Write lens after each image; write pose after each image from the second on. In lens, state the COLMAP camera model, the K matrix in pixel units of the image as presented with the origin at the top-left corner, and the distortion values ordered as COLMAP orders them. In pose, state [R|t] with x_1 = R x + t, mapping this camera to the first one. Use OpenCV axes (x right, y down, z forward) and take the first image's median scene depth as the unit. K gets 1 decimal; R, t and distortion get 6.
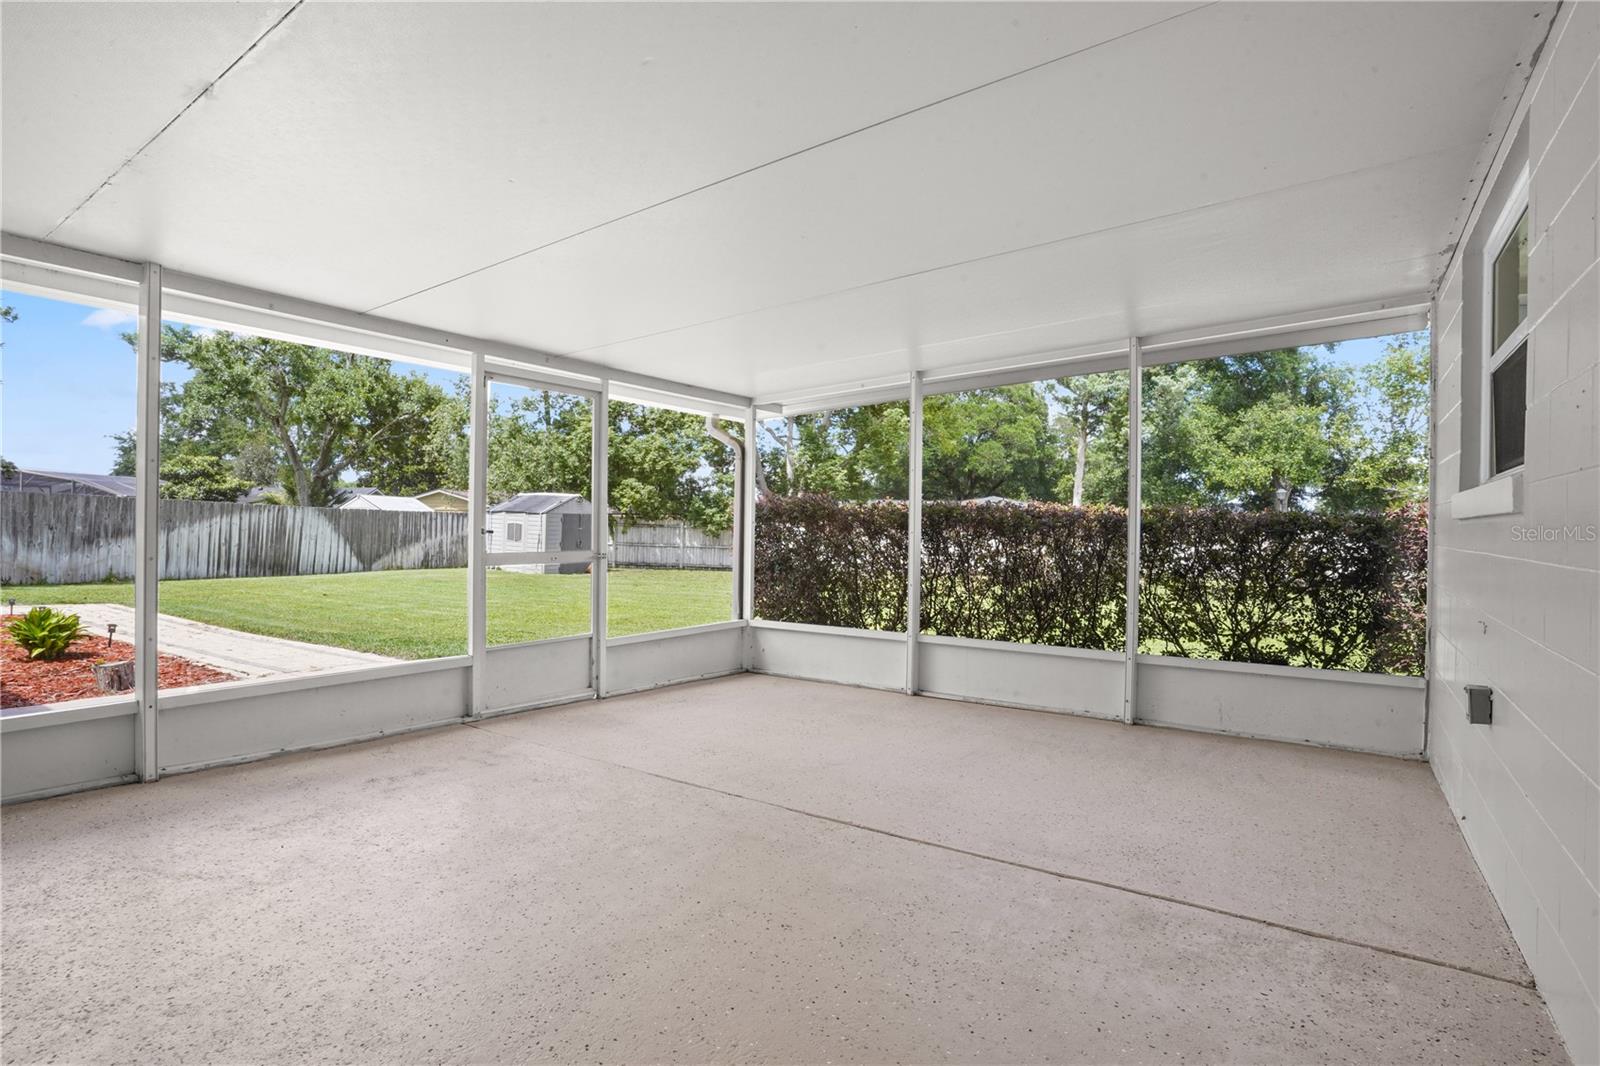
lens RADIAL K [[790.7, 0, 800.7], [0, 790.7, 526.6], [0, 0, 1]] dist [-0.033070, 0.000799]
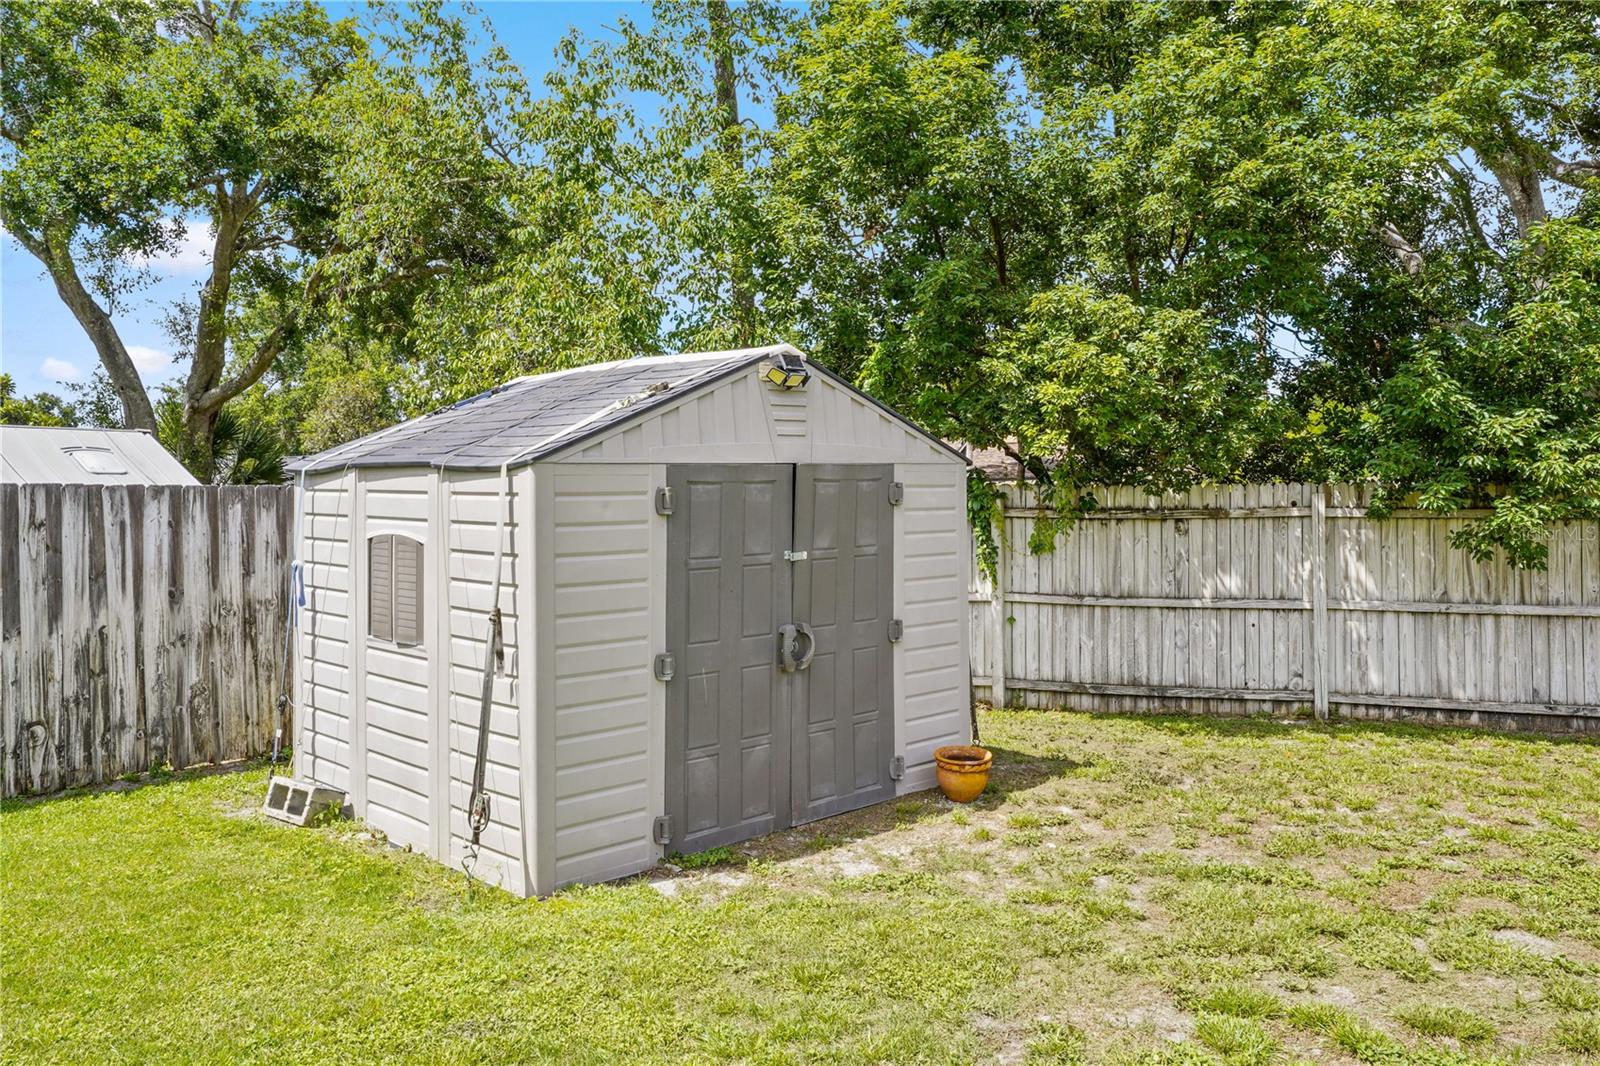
lens RADIAL K [[1339.8, 0, 800.0], [0, 1339.8, 533.0], [0, 0, 1]] dist [0.002295, 0.001366]
pose [[0.932456, -0.027542, -0.360232, -0.157166], [0.035822, 0.999225, 0.016330, -0.005519], [0.359503, -0.028131, 0.932720, 0.649107]]
